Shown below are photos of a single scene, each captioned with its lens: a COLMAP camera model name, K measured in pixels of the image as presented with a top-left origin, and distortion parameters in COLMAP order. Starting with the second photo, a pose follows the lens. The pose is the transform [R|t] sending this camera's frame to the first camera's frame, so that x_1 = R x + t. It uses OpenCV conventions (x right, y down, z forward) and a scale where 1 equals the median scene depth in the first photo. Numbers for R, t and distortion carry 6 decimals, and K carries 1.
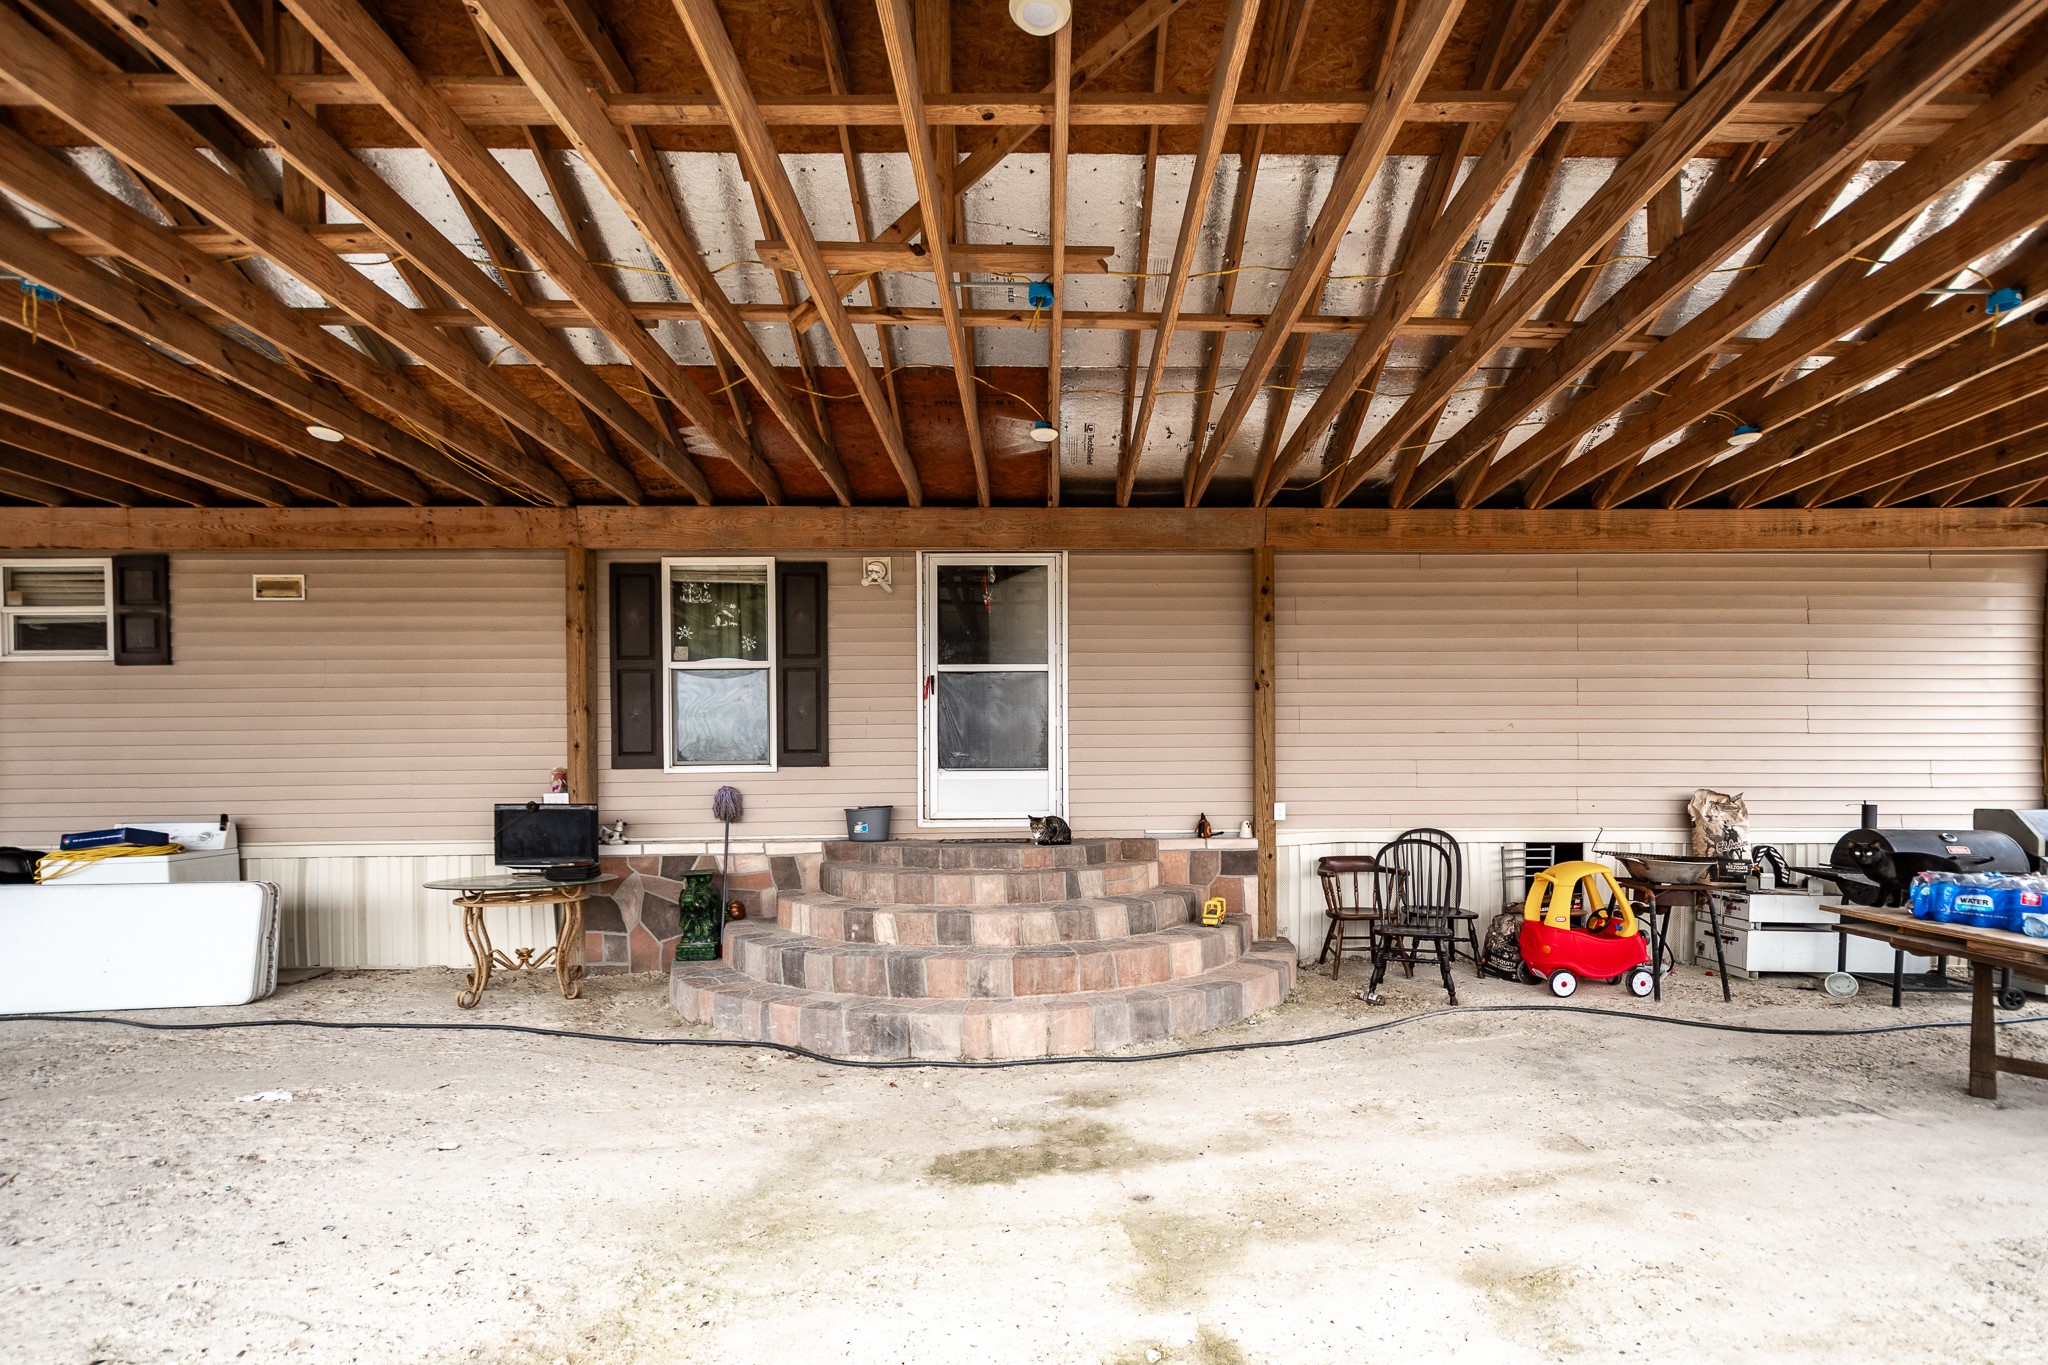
lens RADIAL K [[900.1, 0, 1024.2], [0, 900.1, 817.8], [0, 0, 1]] dist [0.017716, 0.000142]
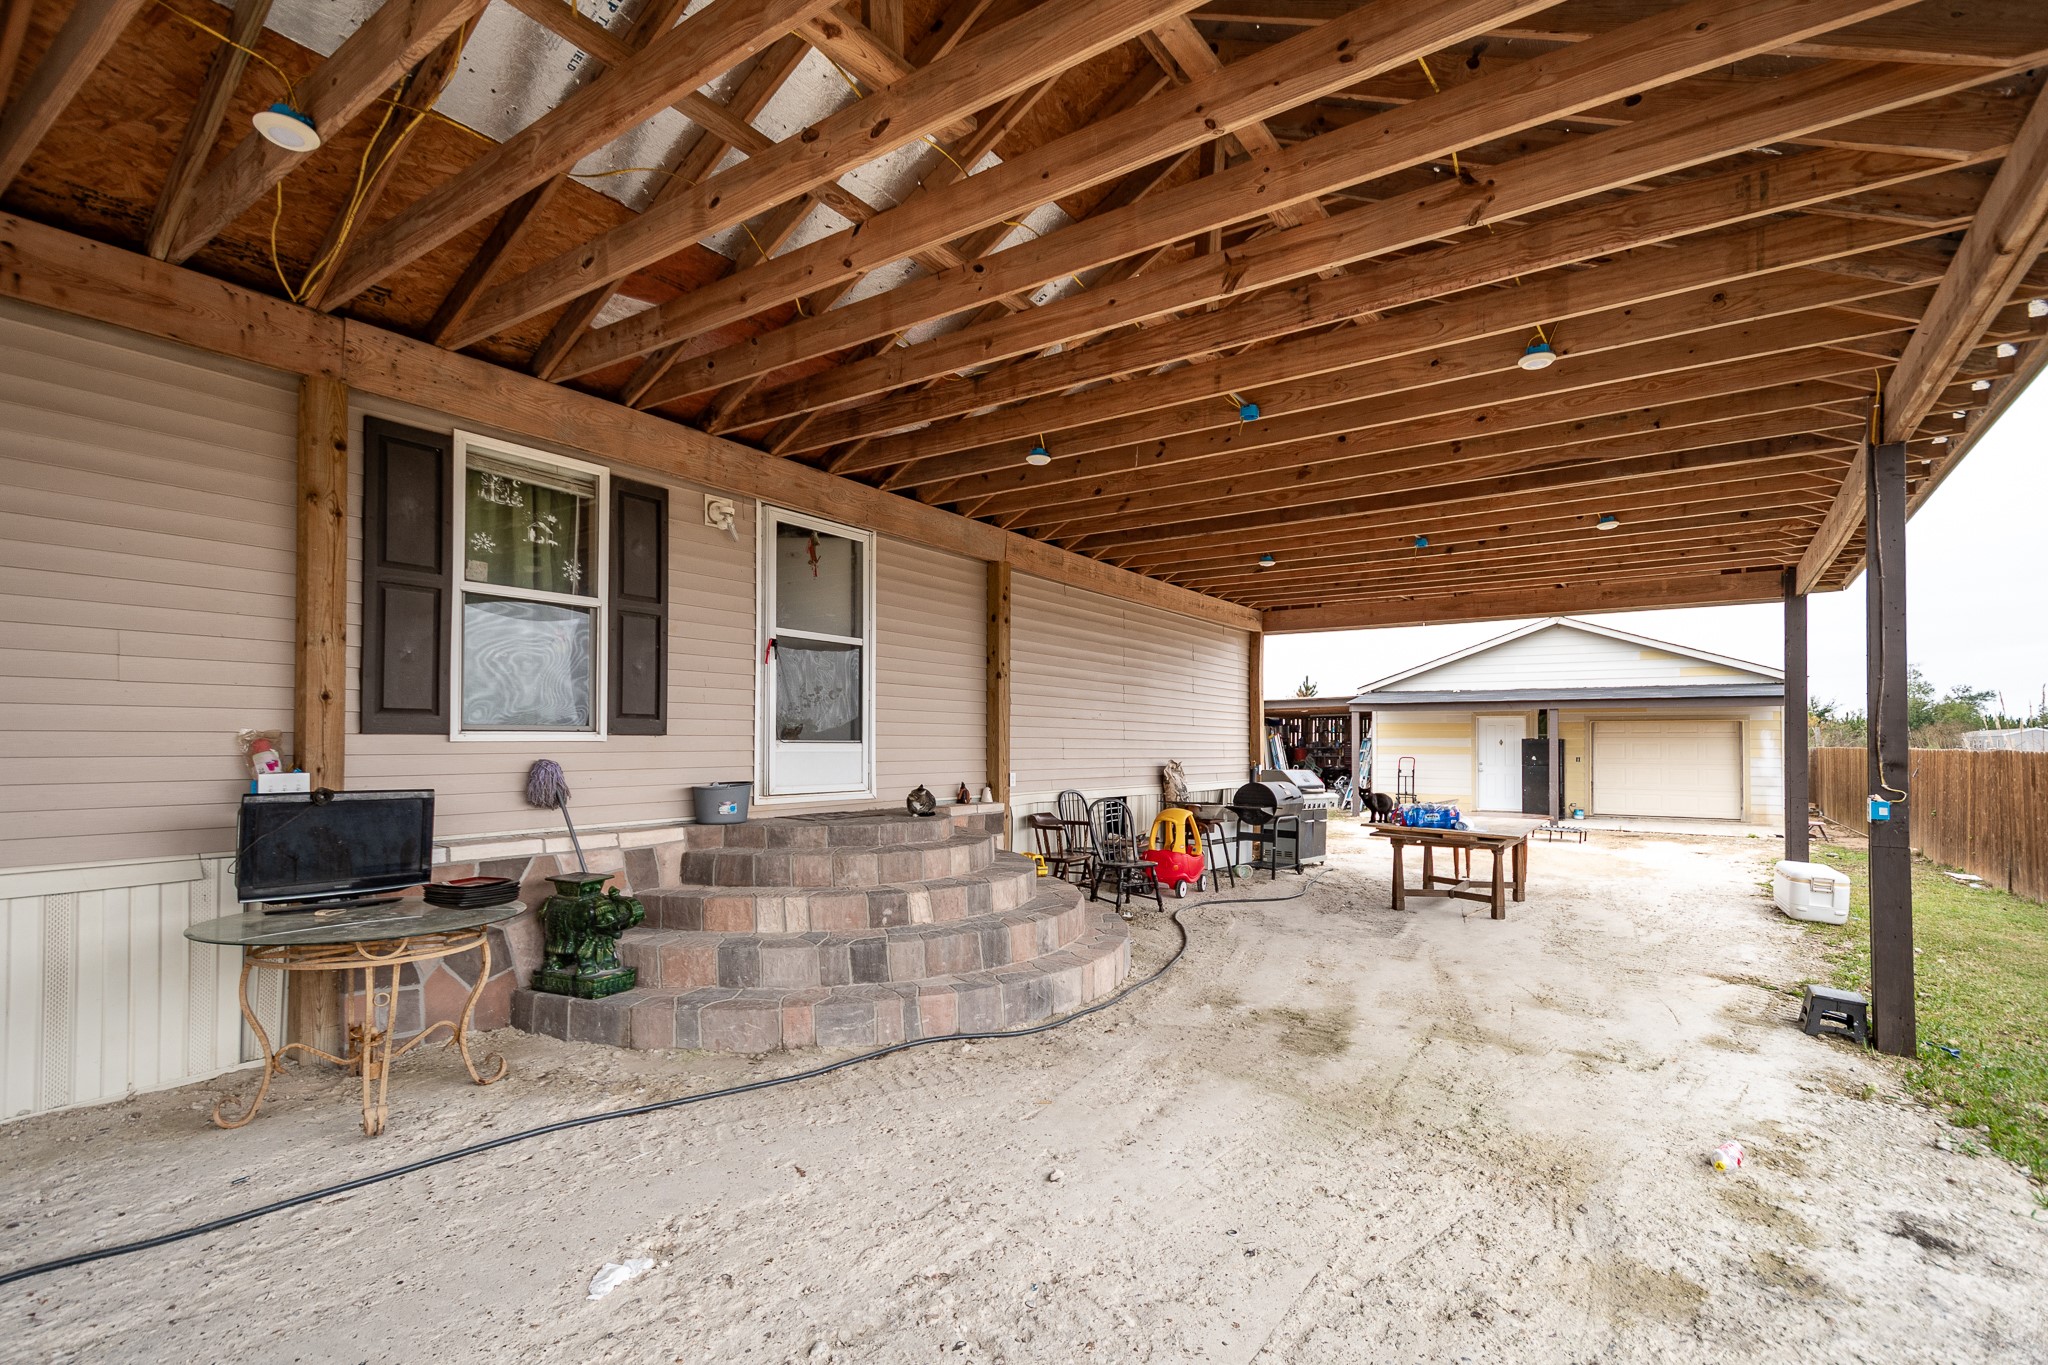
lens RADIAL K [[920.0, 0, 1034.3], [0, 920.0, 749.6], [0, 0, 1]] dist [0.014454, -0.000442]
pose [[0.605732, 0.006269, 0.795644, -0.690850], [0.016607, 0.999652, -0.020520, -0.021532], [-0.795495, 0.025642, 0.605417, 0.225375]]
